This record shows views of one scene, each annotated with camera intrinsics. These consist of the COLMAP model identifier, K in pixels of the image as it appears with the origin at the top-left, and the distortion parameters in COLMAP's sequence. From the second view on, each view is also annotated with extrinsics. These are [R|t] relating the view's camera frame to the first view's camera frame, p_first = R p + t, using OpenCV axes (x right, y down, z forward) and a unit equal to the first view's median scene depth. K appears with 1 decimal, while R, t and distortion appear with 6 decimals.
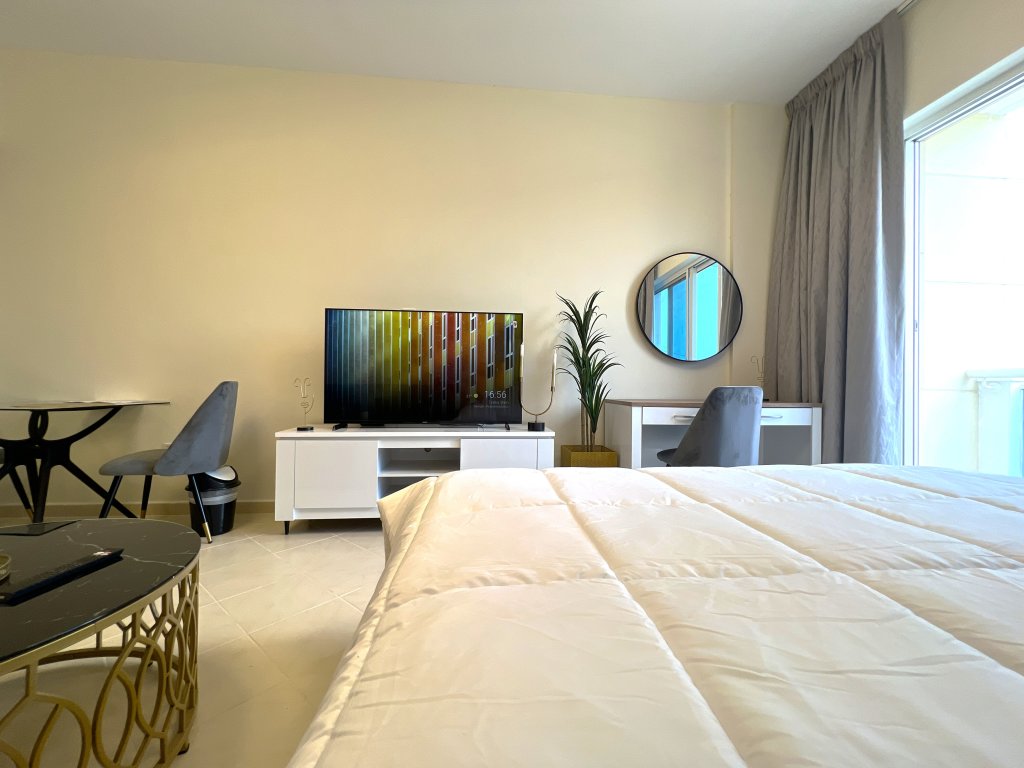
lens RADIAL K [[410.0, 0, 513.2], [0, 410.0, 384.0], [0, 0, 1]] dist [-0.002579, 0.000131]
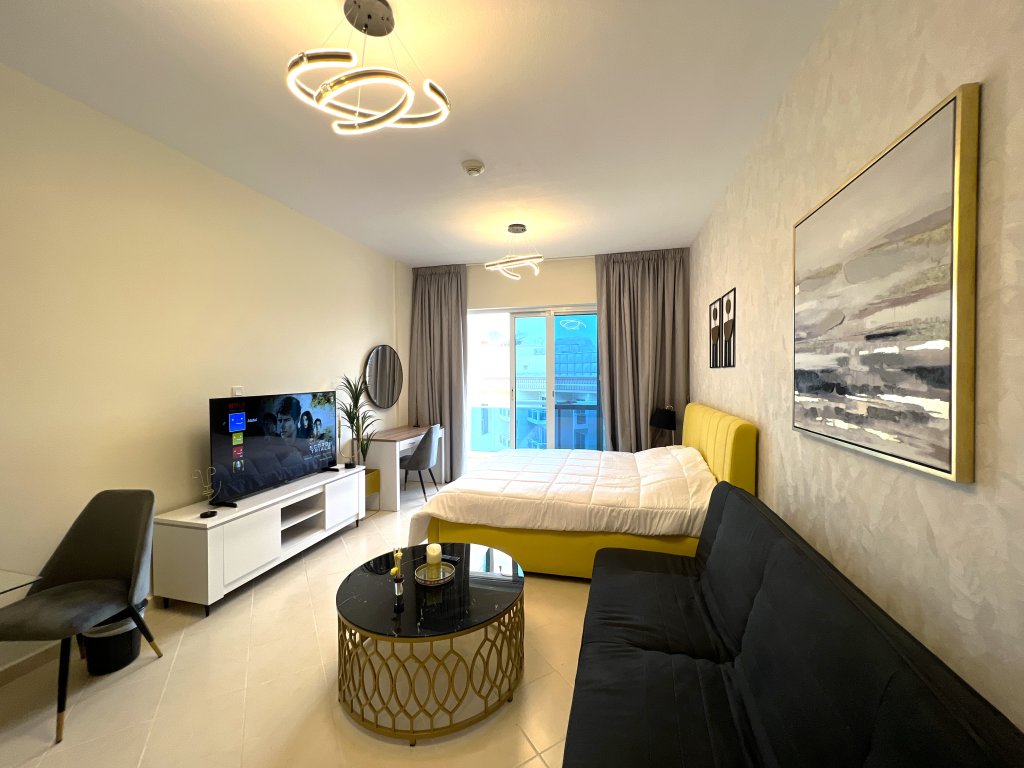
lens RADIAL K [[410.0, 0, 513.2], [0, 410.0, 384.0], [0, 0, 1]] dist [-0.002579, 0.000131]
pose [[0.348259, -0.037210, 0.936659, -1.181854], [0.006917, 0.999287, 0.037126, -0.258874], [-0.937373, -0.006451, 0.348268, -0.116318]]
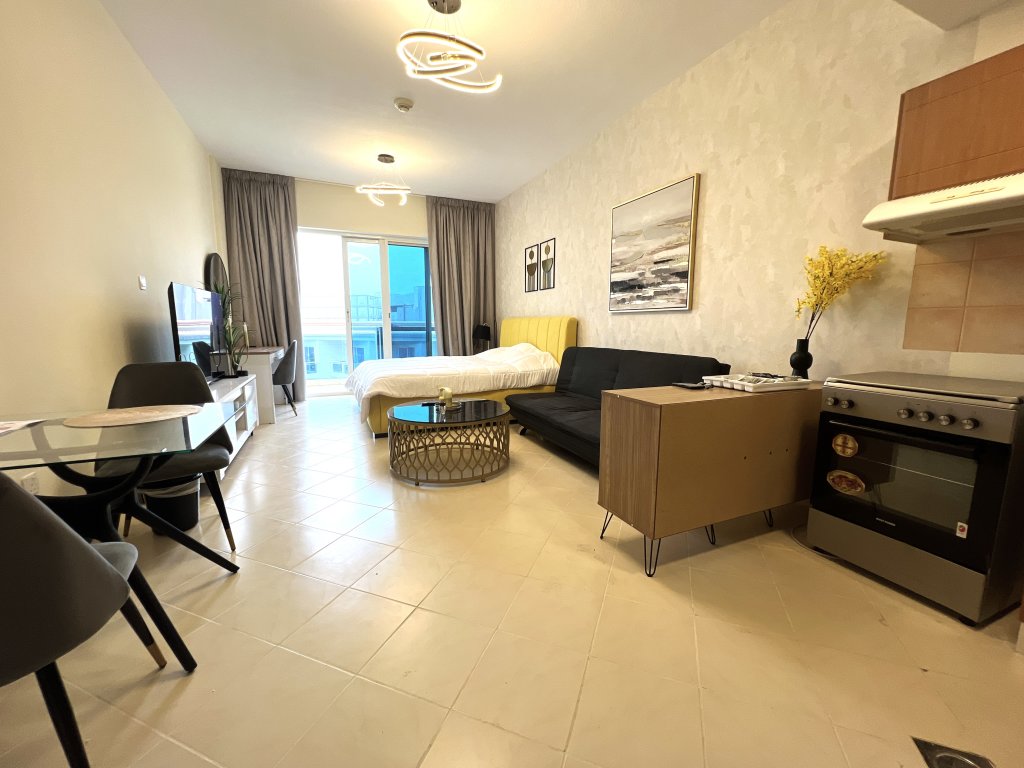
lens RADIAL K [[411.2, 0, 513.9], [0, 411.2, 382.4], [0, 0, 1]] dist [-0.001154, 0.000012]
pose [[-0.310353, -0.147218, 0.939153, -1.698171], [-0.010593, 0.988410, 0.151439, -0.104995], [-0.950562, 0.037052, -0.308315, 0.517465]]
